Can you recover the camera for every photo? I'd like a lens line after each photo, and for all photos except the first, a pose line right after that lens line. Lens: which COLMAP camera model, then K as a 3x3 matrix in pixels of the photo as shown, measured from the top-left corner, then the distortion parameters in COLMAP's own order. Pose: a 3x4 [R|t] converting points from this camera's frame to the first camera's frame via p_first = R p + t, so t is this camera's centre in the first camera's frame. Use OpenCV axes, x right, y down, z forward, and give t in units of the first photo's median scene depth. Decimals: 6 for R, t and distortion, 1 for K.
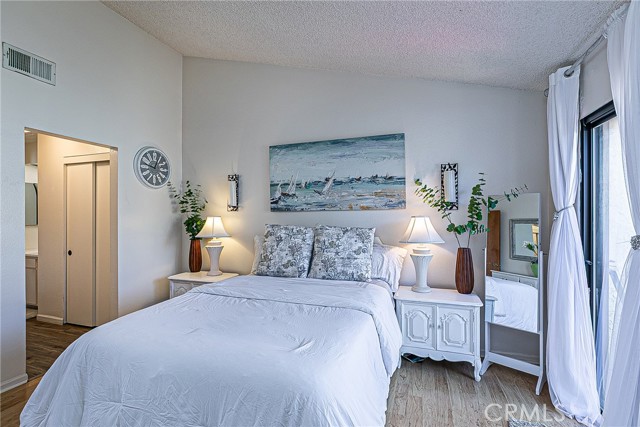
lens RADIAL K [[298.8, 0, 324.4], [0, 298.8, 215.0], [0, 0, 1]] dist [-0.001697, -0.001184]
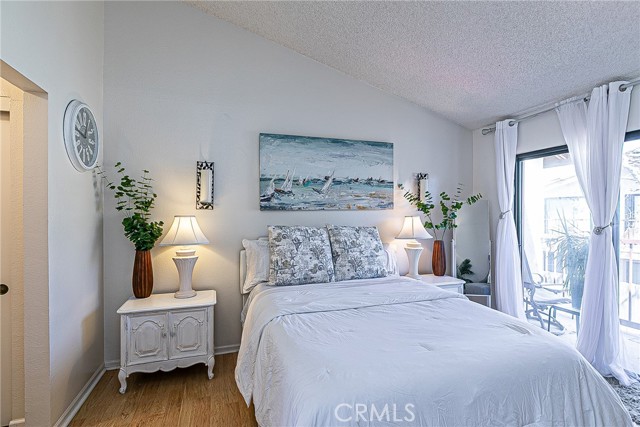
lens RADIAL K [[298.8, 0, 323.9], [0, 298.8, 214.1], [0, 0, 1]] dist [-0.001697, -0.001184]
pose [[0.794030, 0.002353, 0.607874, -0.628573], [-0.002906, 0.999996, -0.000075, -0.001787], [-0.607872, -0.001707, 0.794034, 0.248881]]
